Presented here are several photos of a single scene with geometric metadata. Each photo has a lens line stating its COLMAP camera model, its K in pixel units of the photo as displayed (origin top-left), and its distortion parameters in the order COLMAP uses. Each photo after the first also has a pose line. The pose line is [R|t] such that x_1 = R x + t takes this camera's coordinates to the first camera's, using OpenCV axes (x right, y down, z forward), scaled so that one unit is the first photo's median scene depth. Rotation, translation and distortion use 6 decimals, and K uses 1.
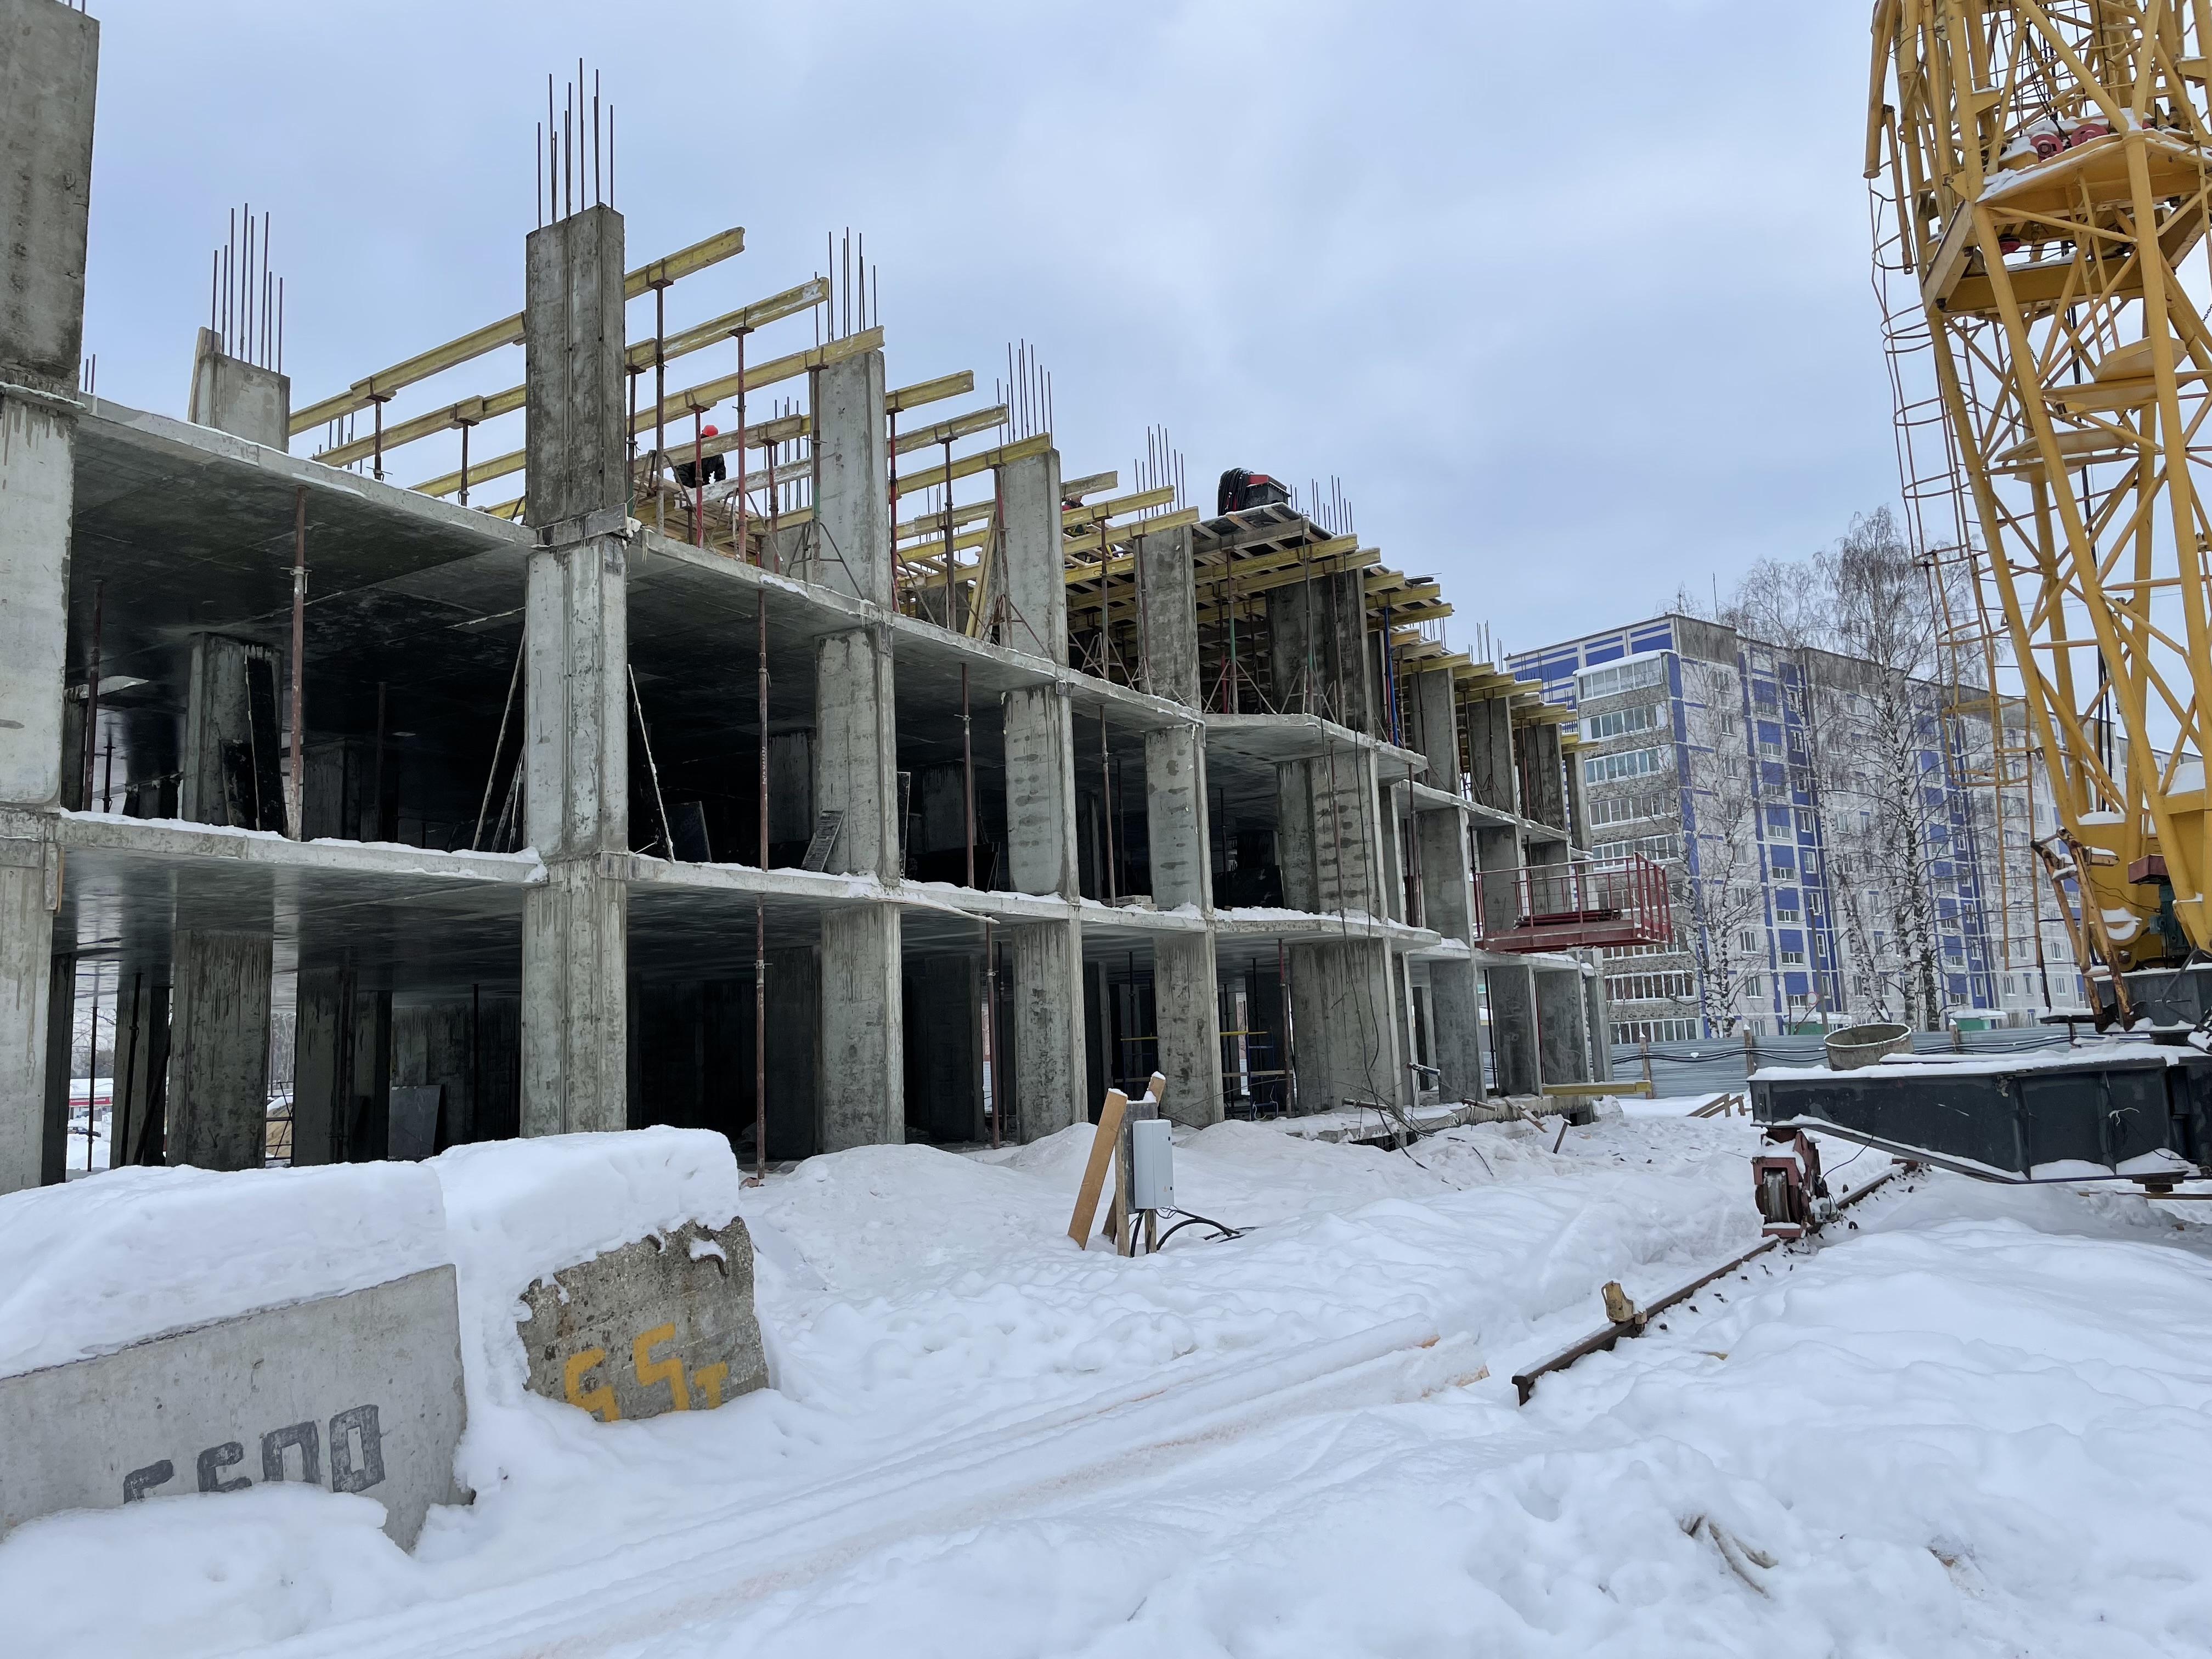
lens RADIAL K [[1673.3, 0, 1106.0], [0, 1673.3, 829.5], [0, 0, 1]] dist [0.086854, -0.120734]
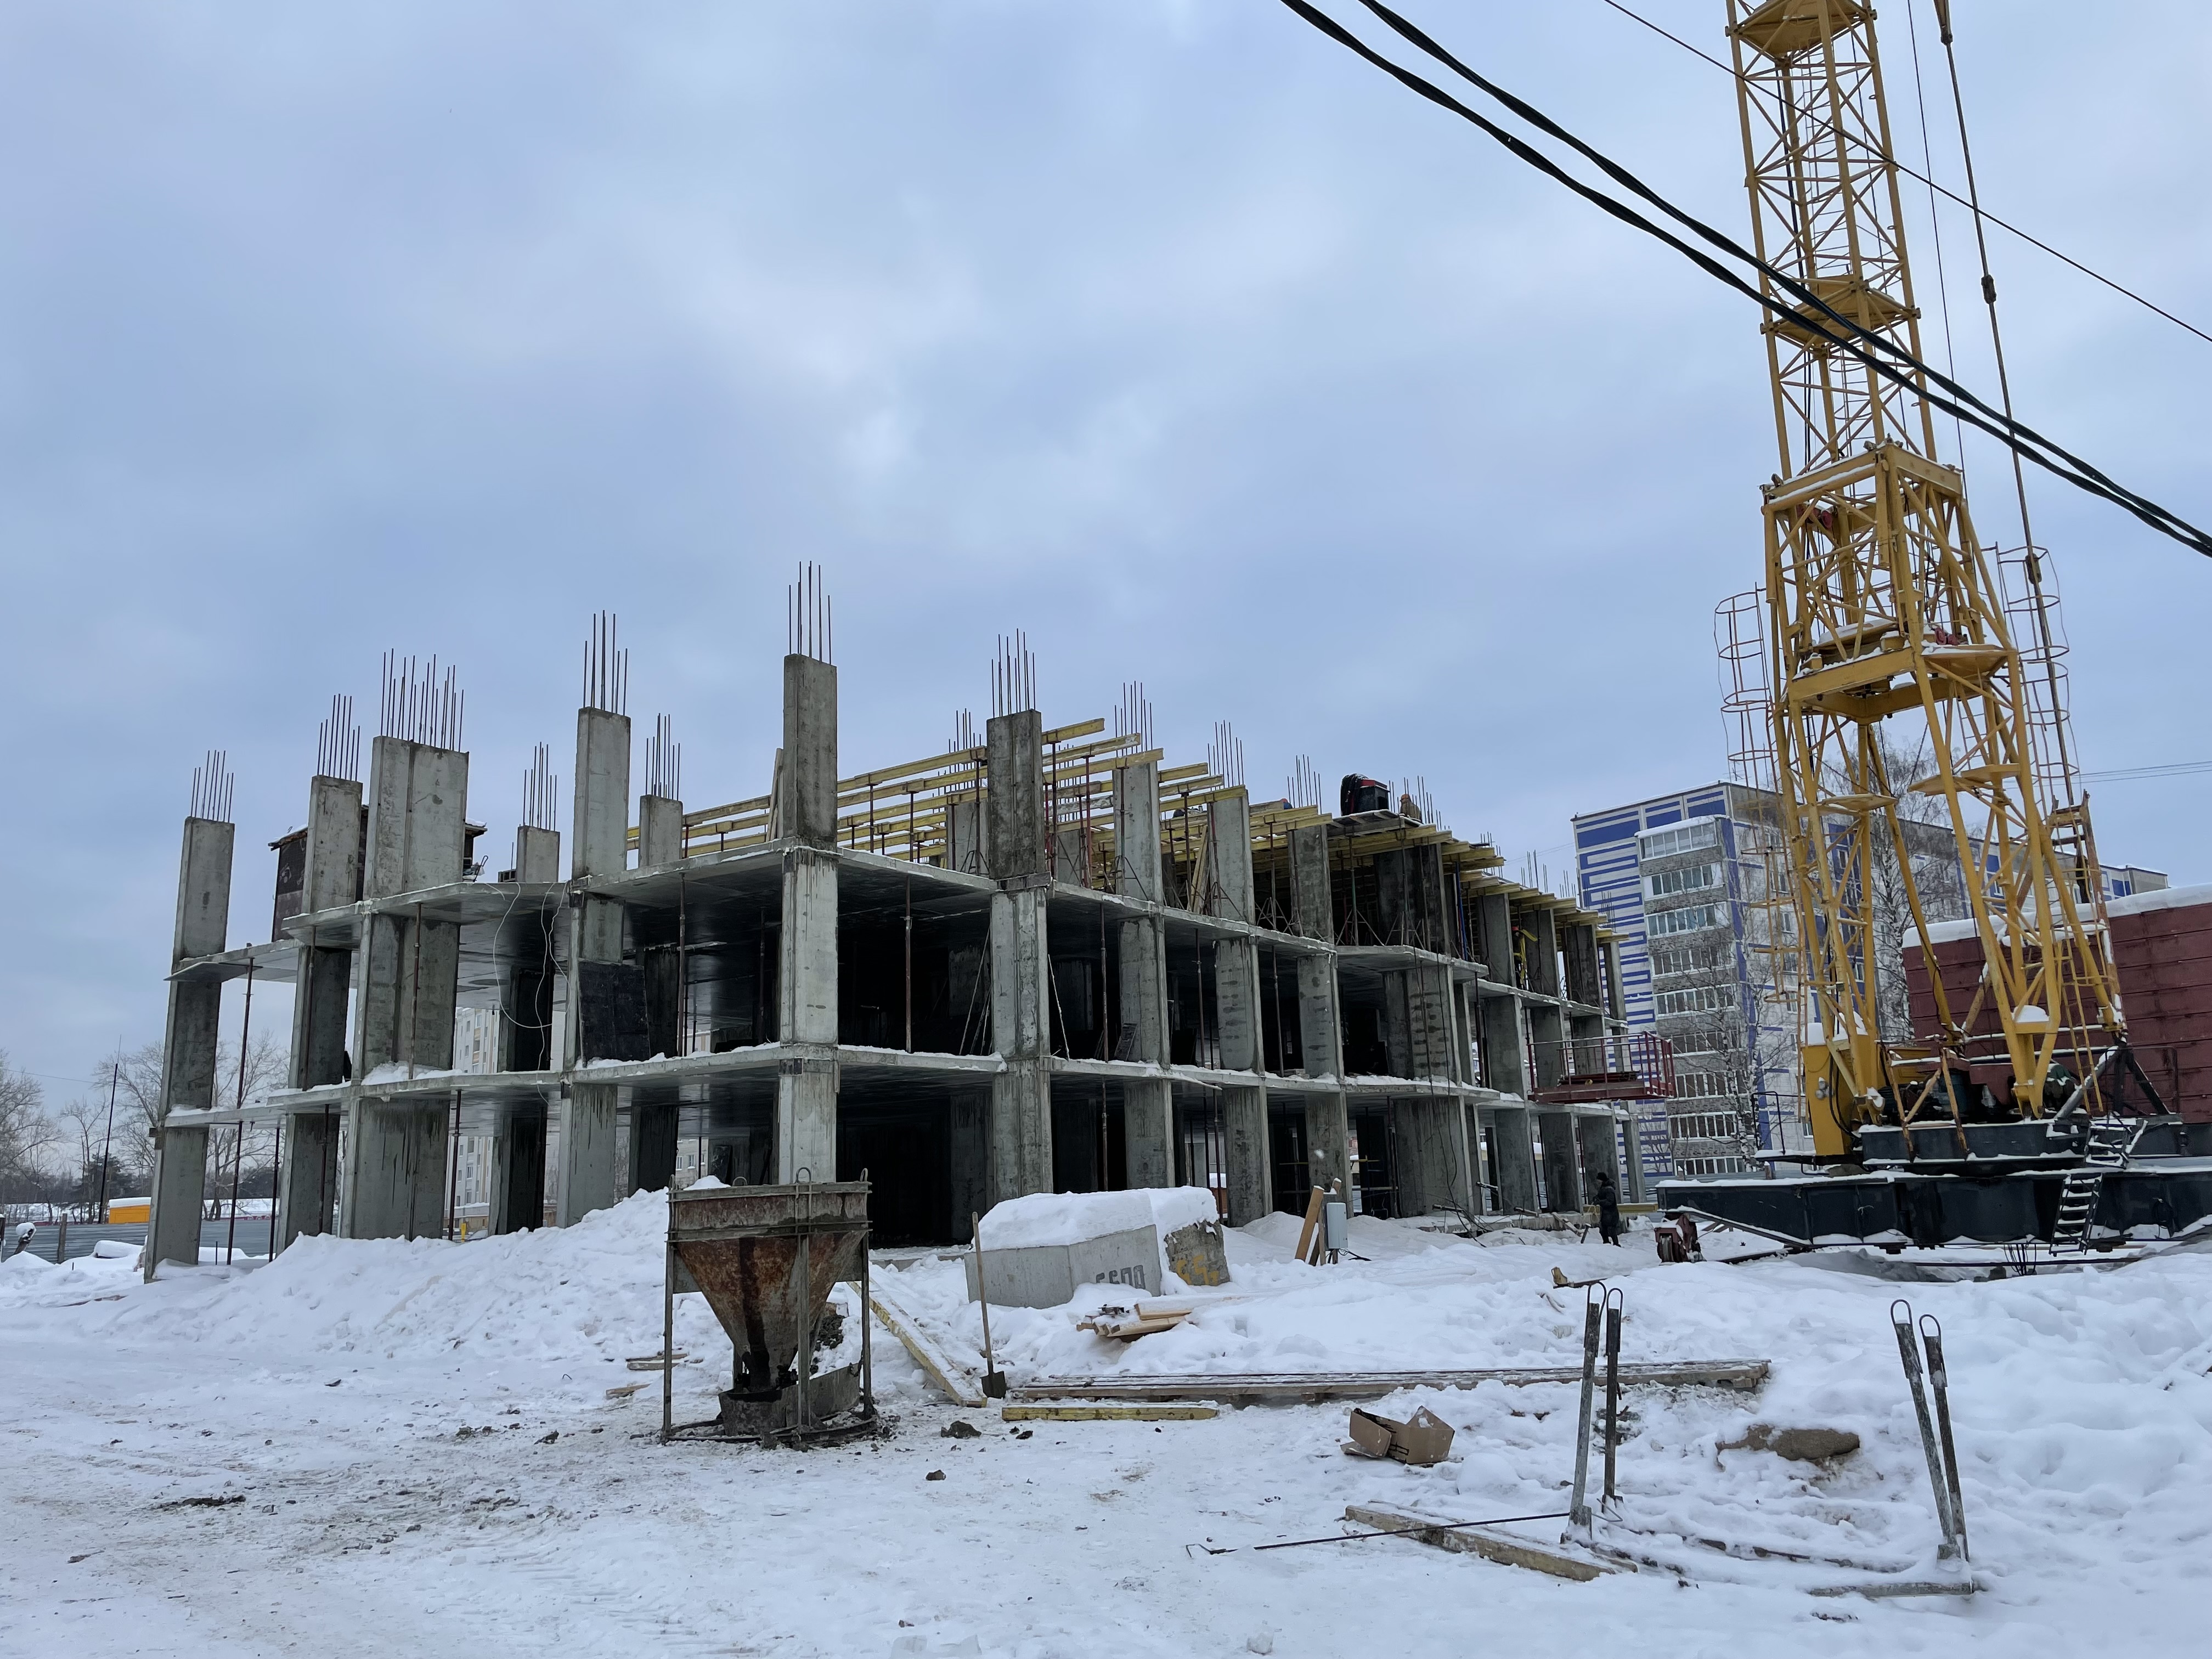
lens RADIAL K [[1590.5, 0, 1106.0], [0, 1590.5, 829.5], [0, 0, 1]] dist [0.088730, -0.176933]
pose [[0.998490, 0.000219, -0.054941, -0.070796], [-0.004890, 0.996377, -0.084900, -0.050796], [0.054724, 0.085040, 0.994874, -0.460652]]
